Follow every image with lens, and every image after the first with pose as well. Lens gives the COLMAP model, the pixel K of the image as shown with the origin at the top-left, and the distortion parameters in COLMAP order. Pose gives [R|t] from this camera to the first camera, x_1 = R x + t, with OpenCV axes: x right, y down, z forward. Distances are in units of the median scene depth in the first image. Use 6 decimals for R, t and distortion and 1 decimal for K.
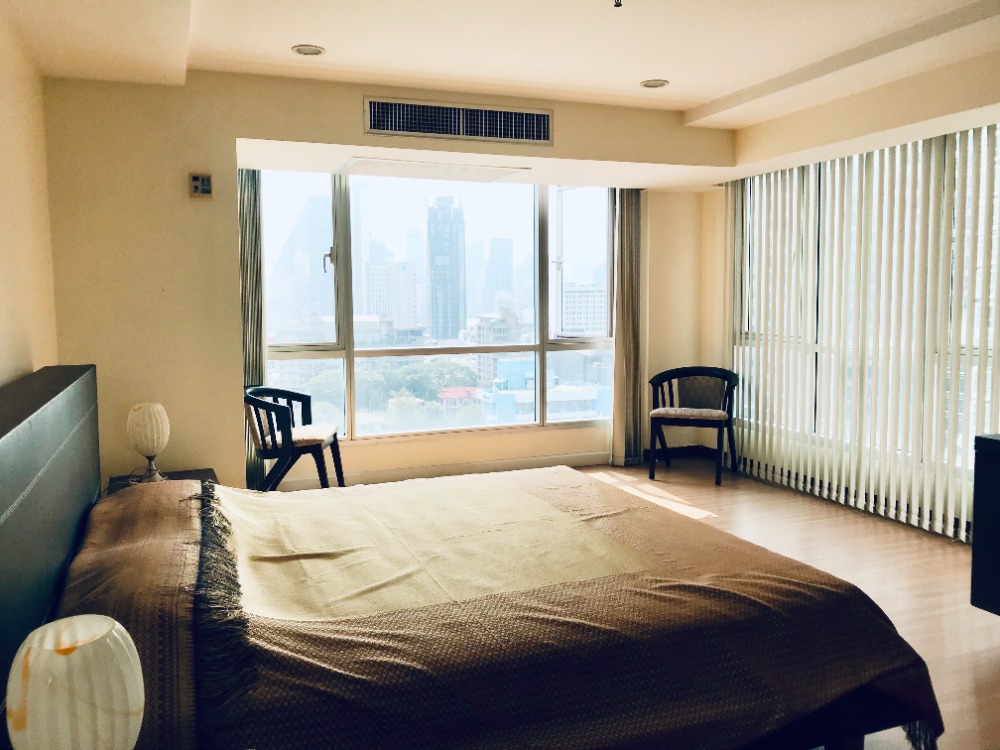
lens RADIAL K [[824.2, 0, 503.1], [0, 824.2, 375.4], [0, 0, 1]] dist [0.004586, -0.016108]
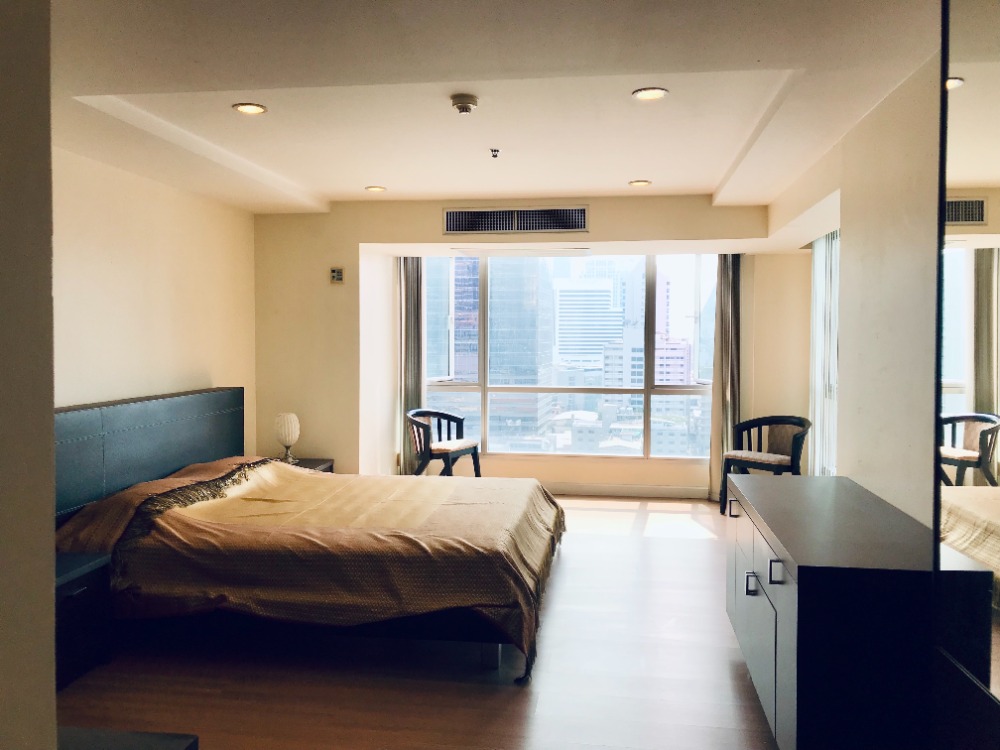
lens RADIAL K [[824.2, 0, 504.6], [0, 824.2, 374.6], [0, 0, 1]] dist [0.004586, -0.016108]
pose [[0.872366, 0.034567, -0.487630, 0.438882], [-0.057694, 0.997806, -0.032481, -0.007947], [0.485437, 0.056468, 0.872446, -0.124029]]
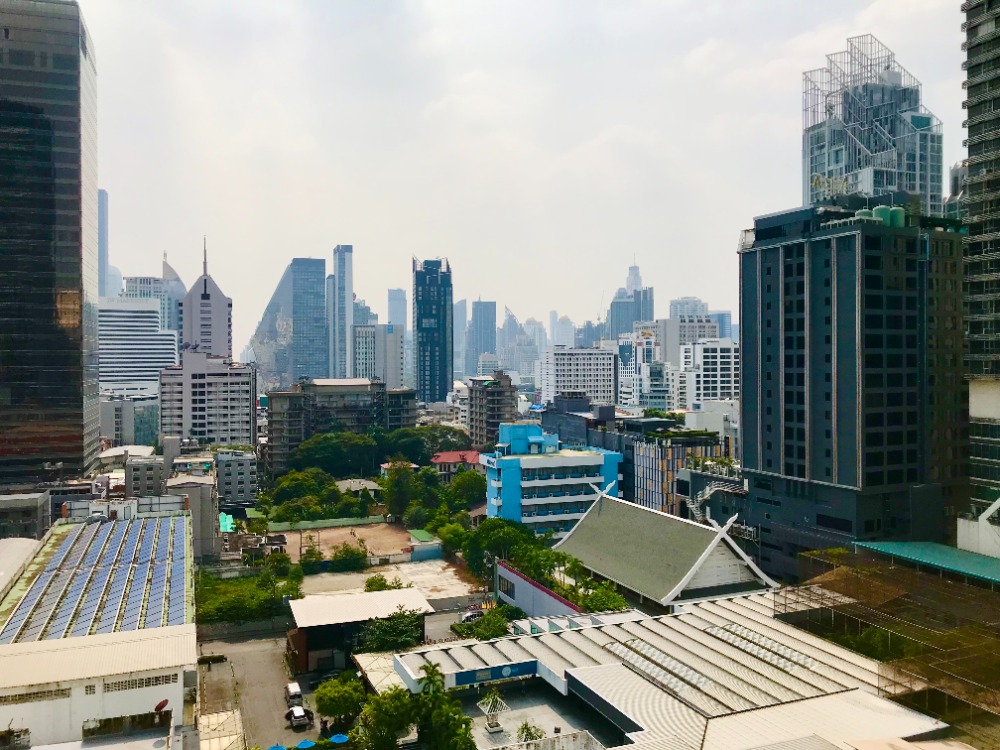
lens RADIAL K [[824.2, 0, 495.8], [0, 824.2, 370.8], [0, 0, 1]] dist [0.004586, -0.016108]
pose [[0.999906, 0.000261, 0.013705, -1.092191], [0.000852, 0.996700, -0.081171, -0.110546], [-0.013681, 0.081175, 0.996606, 1.169437]]
